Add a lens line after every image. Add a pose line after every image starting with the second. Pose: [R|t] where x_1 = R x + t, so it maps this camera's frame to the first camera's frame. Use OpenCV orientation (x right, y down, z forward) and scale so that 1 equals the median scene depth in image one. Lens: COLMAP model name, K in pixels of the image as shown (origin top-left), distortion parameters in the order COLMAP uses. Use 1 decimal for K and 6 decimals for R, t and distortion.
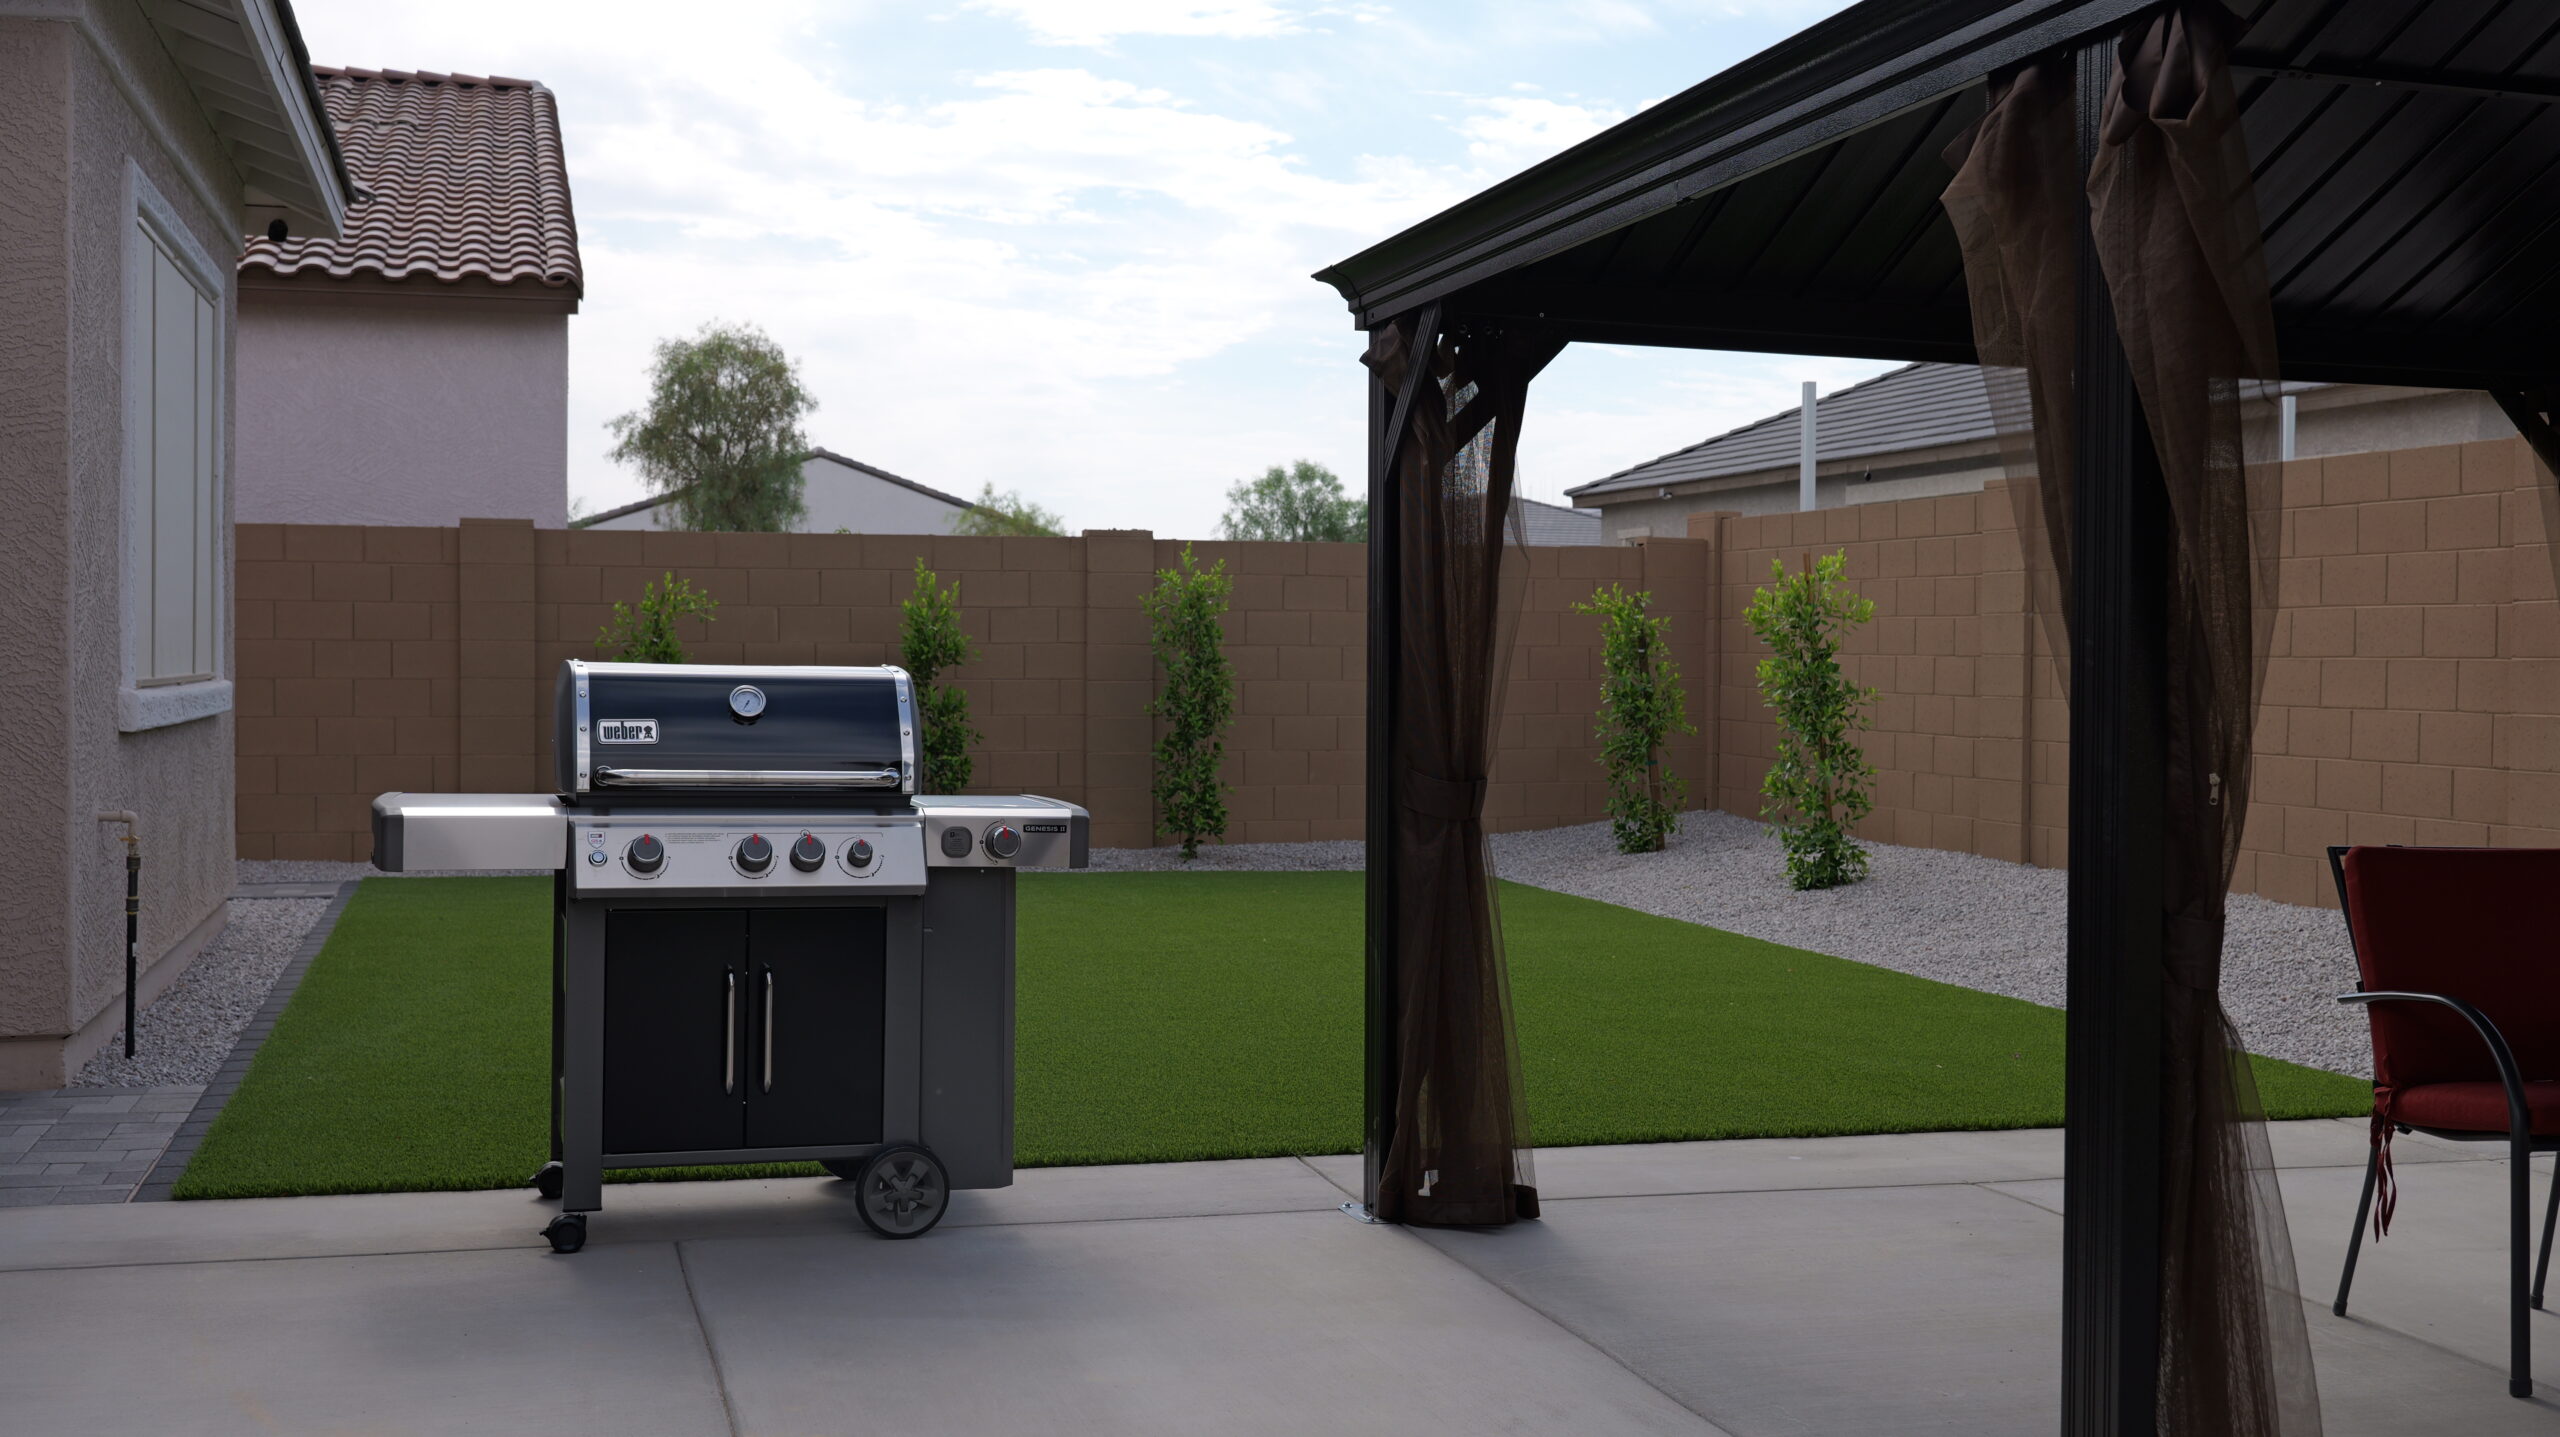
lens RADIAL K [[2664.7, 0, 1277.1], [0, 2664.7, 725.9], [0, 0, 1]] dist [-0.003072, 0.000000]
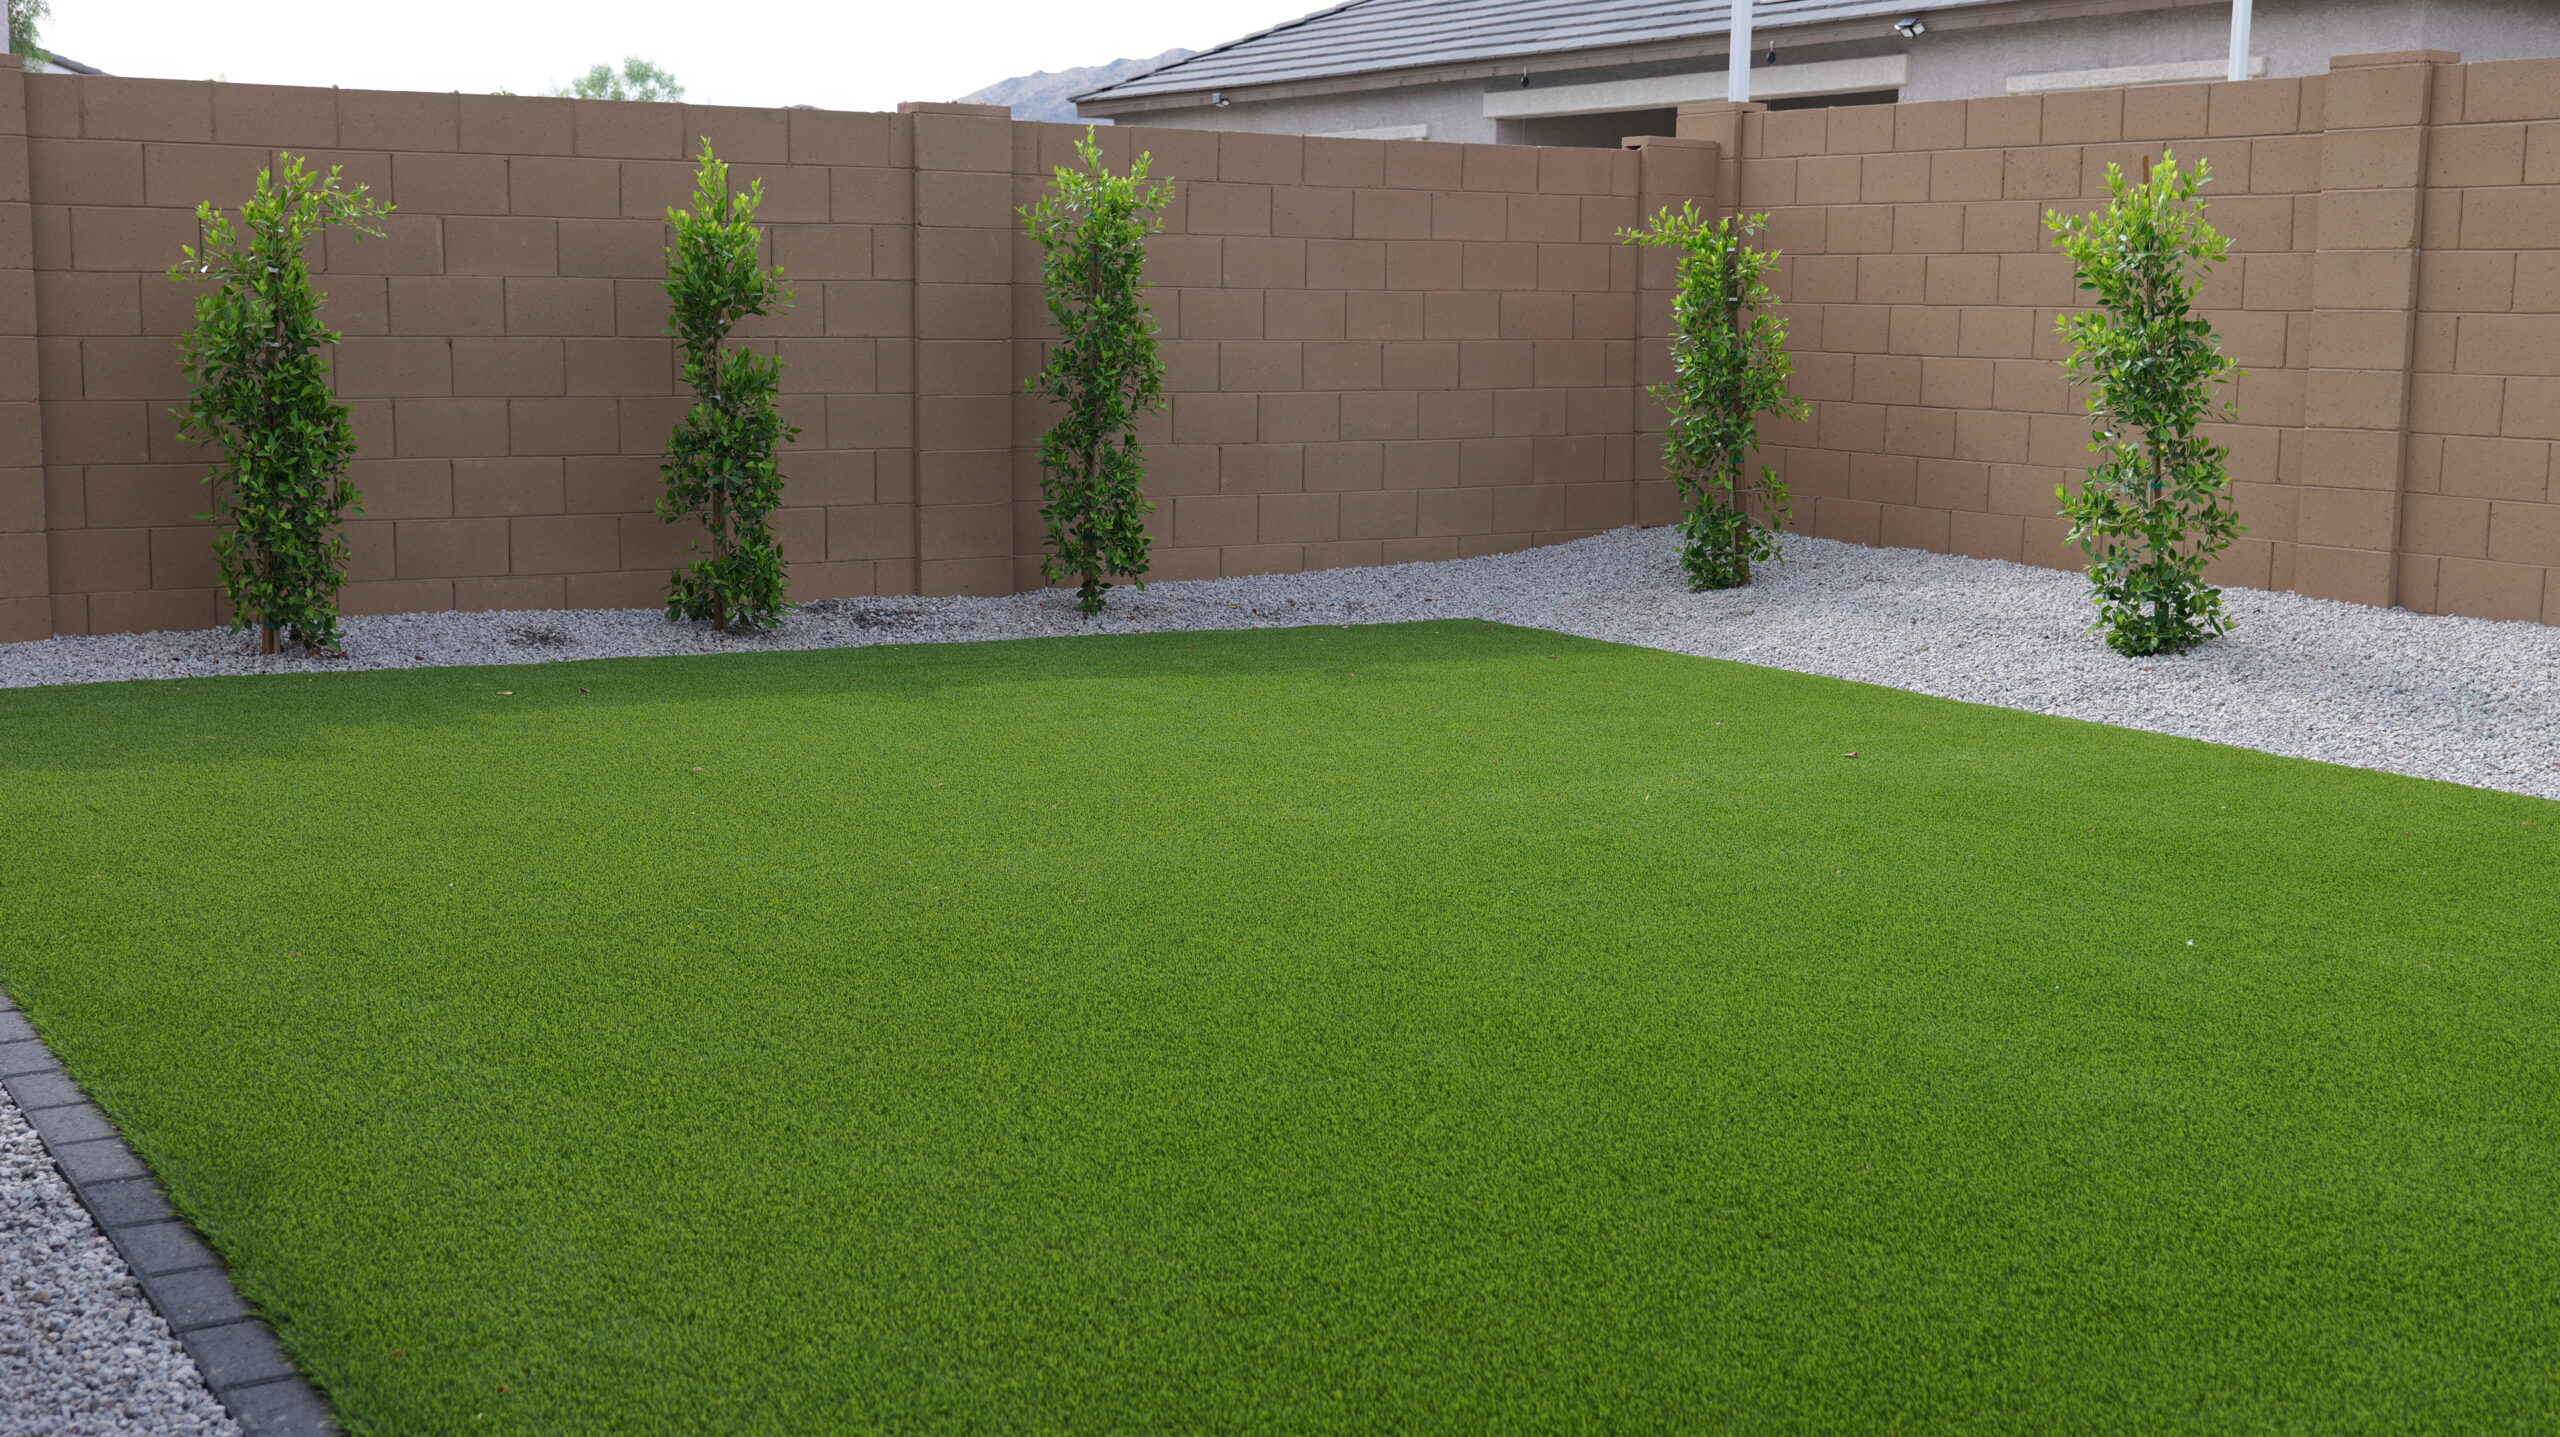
lens RADIAL K [[2848.9, 0, 1269.5], [0, 2848.9, 706.1], [0, 0, 1]] dist [0.007192, 0.000000]
pose [[0.960612, -0.032998, 0.275926, -0.186754], [0.000774, 0.993239, 0.116088, -0.009076], [-0.277891, -0.111302, 0.954143, 0.310264]]
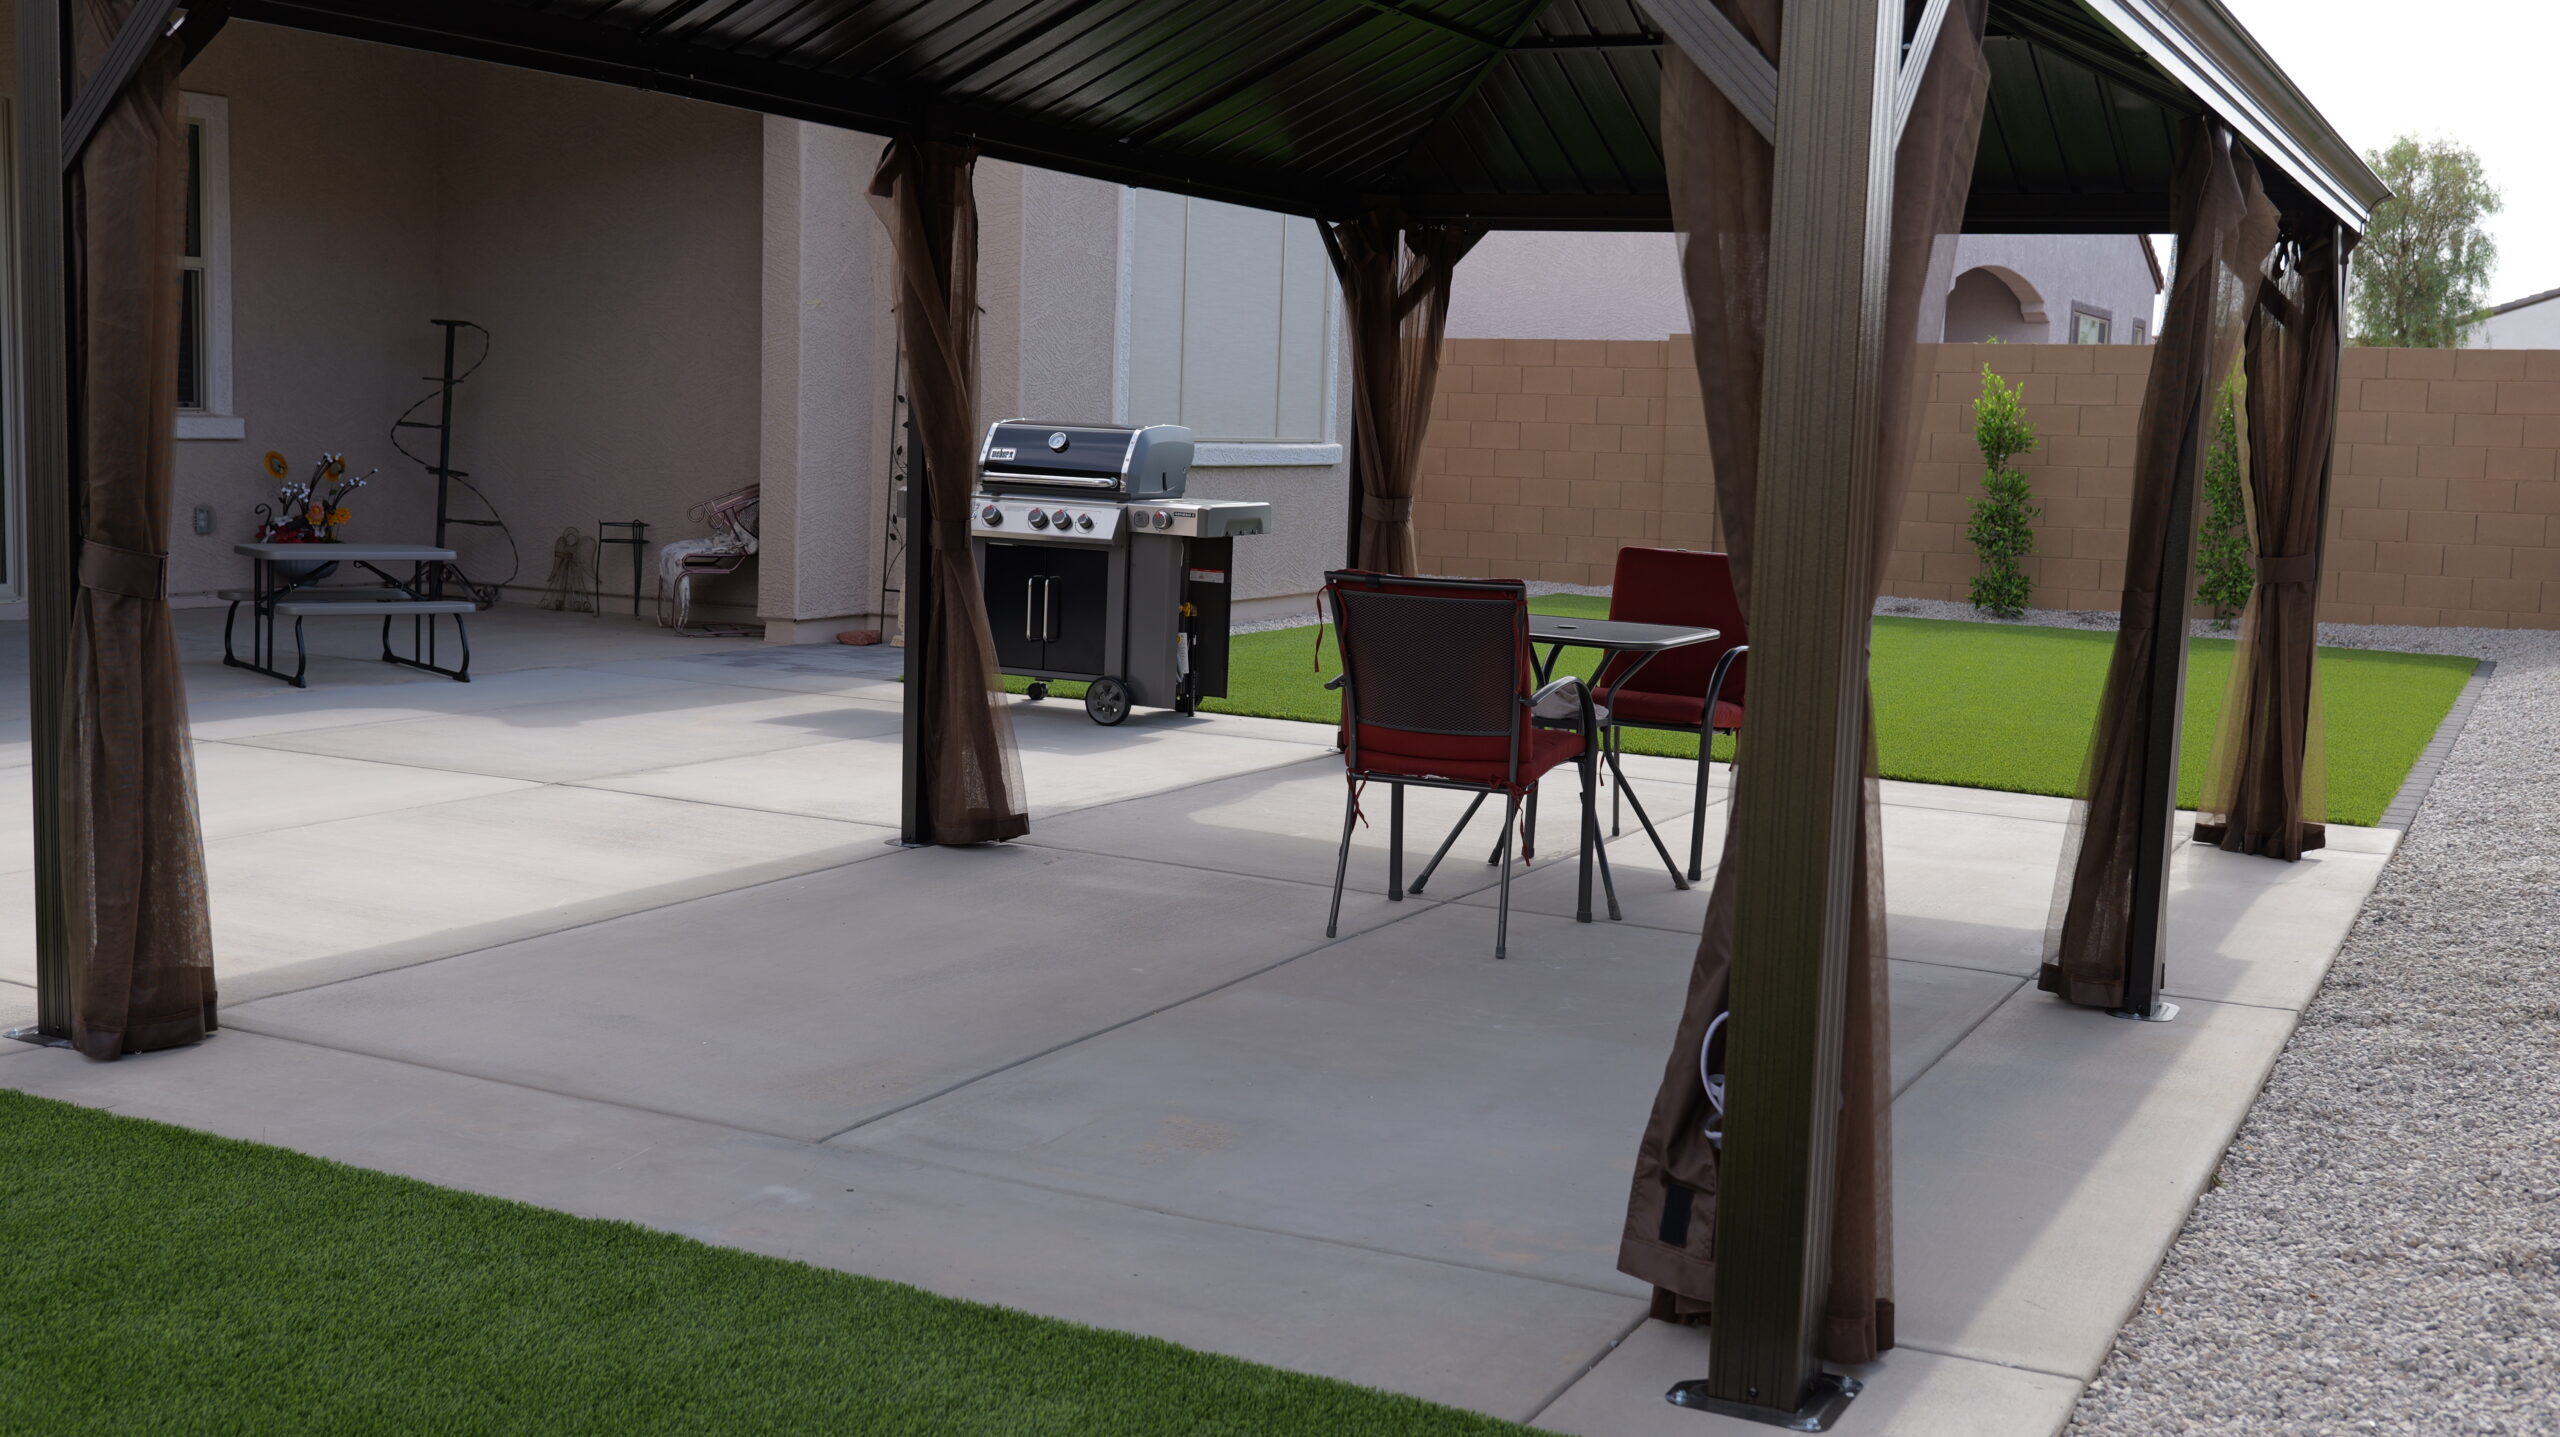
lens RADIAL K [[2625.4, 0, 1258.2], [0, 2625.4, 726.9], [0, 0, 1]] dist [-0.011307, 0.000000]
pose [[0.725406, 0.098107, -0.681294, 0.445802], [-0.044624, 0.994411, 0.095684, 0.002558], [0.686873, -0.039008, 0.725729, -0.113785]]
